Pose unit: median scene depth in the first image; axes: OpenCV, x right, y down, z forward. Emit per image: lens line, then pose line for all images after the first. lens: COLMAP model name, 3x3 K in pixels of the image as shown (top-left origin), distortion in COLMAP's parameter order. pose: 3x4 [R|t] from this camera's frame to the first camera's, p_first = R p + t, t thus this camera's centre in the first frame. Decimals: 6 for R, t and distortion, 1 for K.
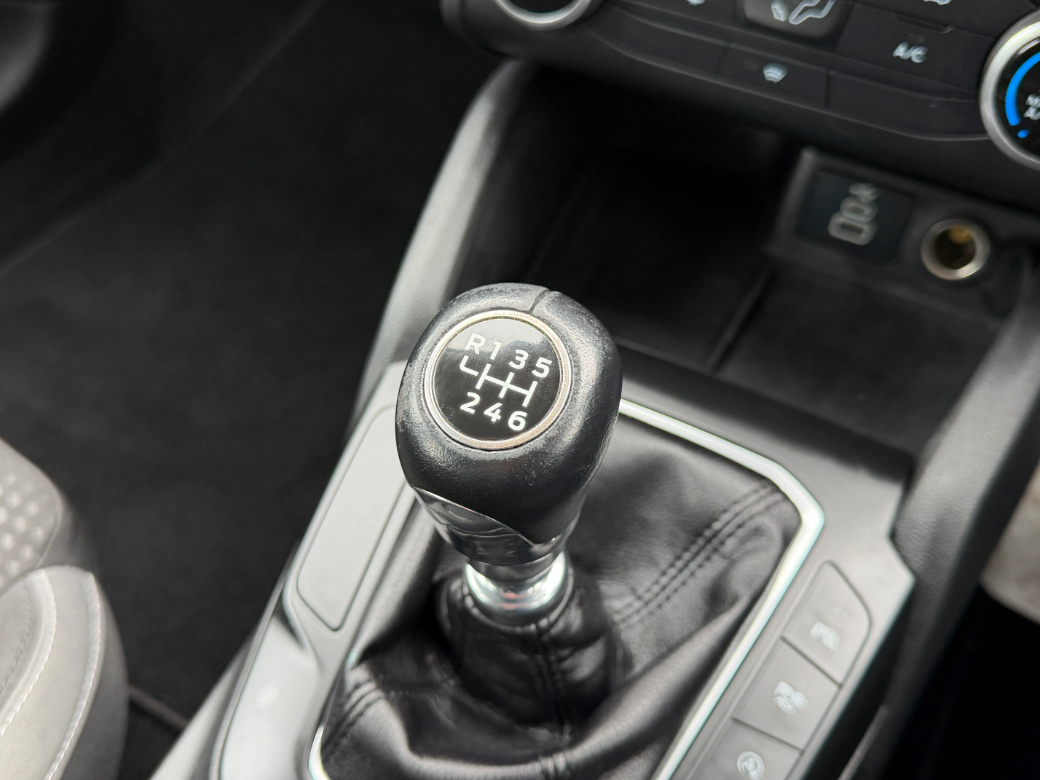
lens RADIAL K [[1010.2, 0, 518.8], [0, 1010.2, 390.2], [0, 0, 1]] dist [-0.012274, 0.000000]
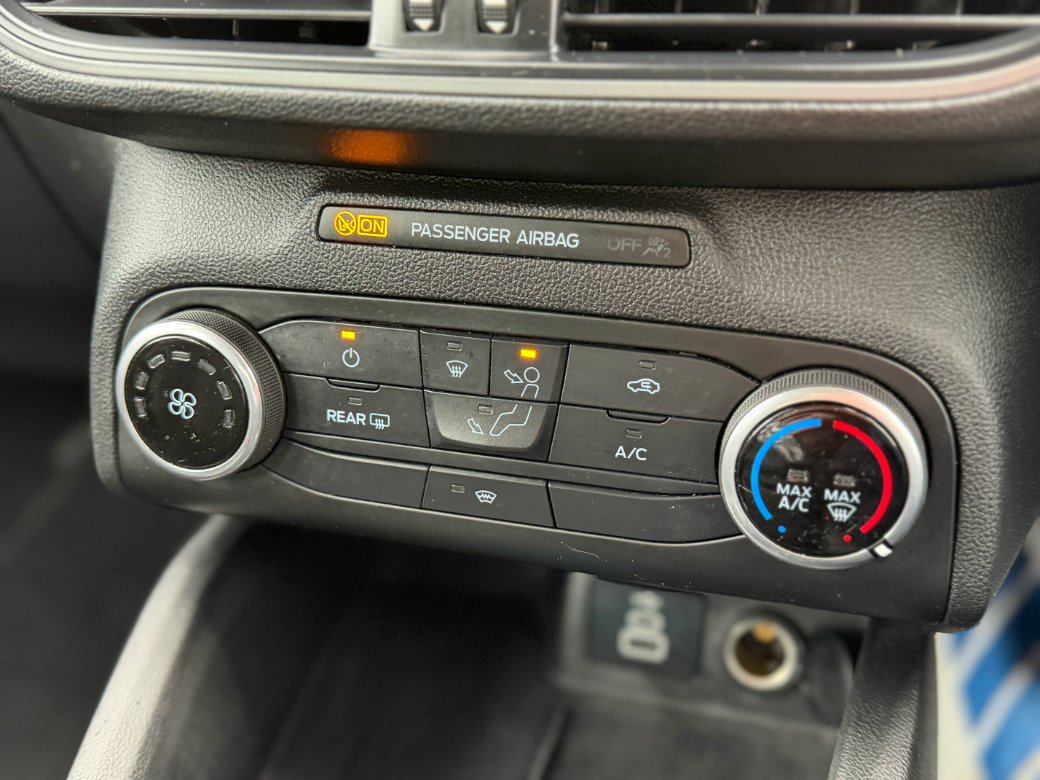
lens RADIAL K [[1010.2, 0, 520.6], [0, 1010.2, 389.1], [0, 0, 1]] dist [-0.012274, 0.000000]
pose [[0.978282, -0.113001, 0.173767, 0.108265], [0.171543, 0.911950, -0.372719, -0.059084], [-0.116350, 0.394433, 0.911529, 0.153379]]
